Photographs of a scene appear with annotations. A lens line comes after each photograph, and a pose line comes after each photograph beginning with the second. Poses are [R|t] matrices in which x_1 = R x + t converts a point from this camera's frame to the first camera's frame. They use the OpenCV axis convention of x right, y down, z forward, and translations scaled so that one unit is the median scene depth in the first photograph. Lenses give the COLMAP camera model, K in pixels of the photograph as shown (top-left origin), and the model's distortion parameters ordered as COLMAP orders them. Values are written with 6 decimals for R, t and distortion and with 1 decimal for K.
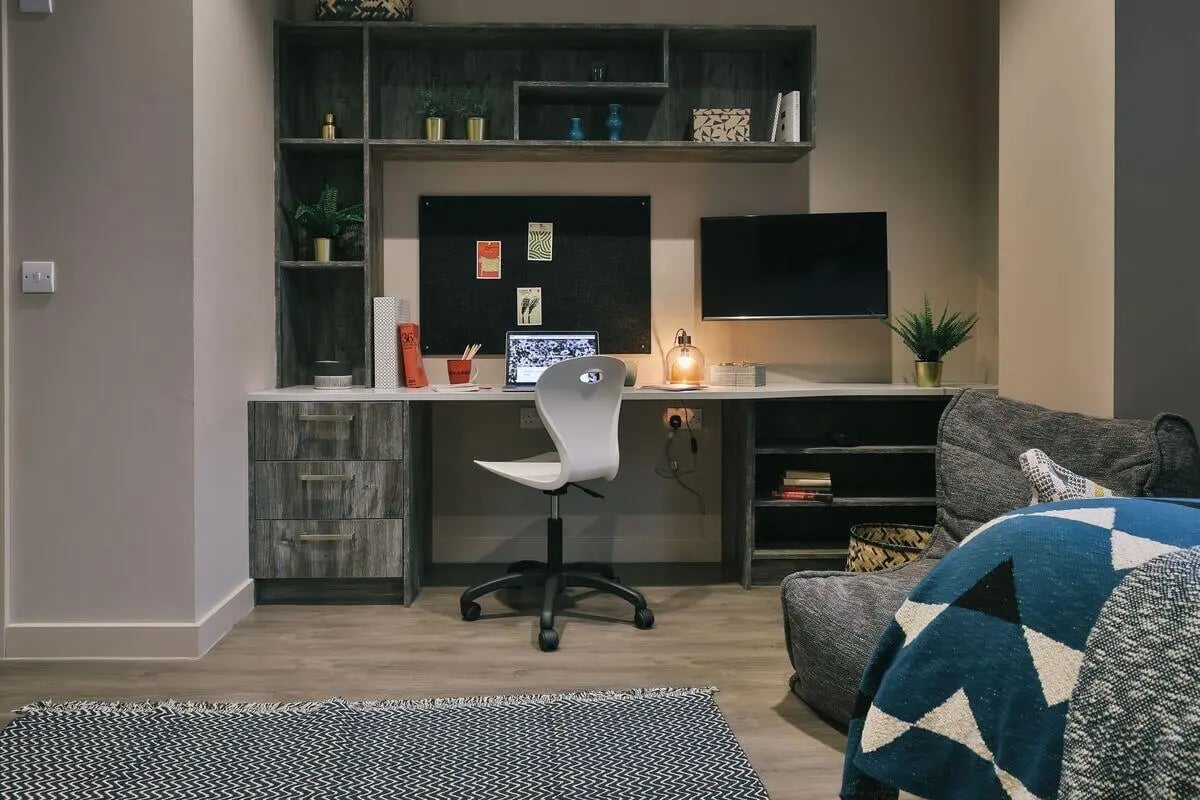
lens RADIAL K [[808.2, 0, 596.3], [0, 808.2, 344.1], [0, 0, 1]] dist [-0.025305, 0.000163]
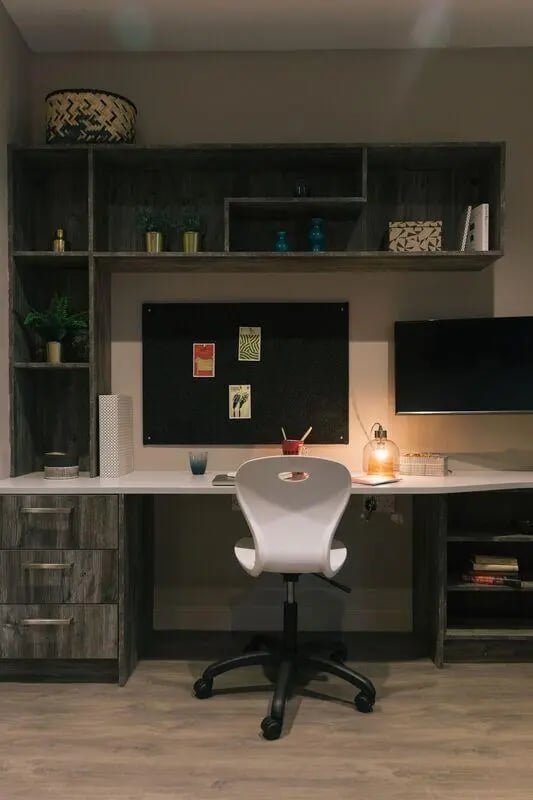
lens RADIAL K [[612.9, 0, 268.5], [0, 612.9, 417.3], [0, 0, 1]] dist [0.003241, 0.001360]
pose [[0.998576, 0.003151, -0.053248, 0.002167], [-0.003109, 0.999995, 0.000871, -0.028540], [0.053251, -0.000704, 0.998581, 0.169560]]
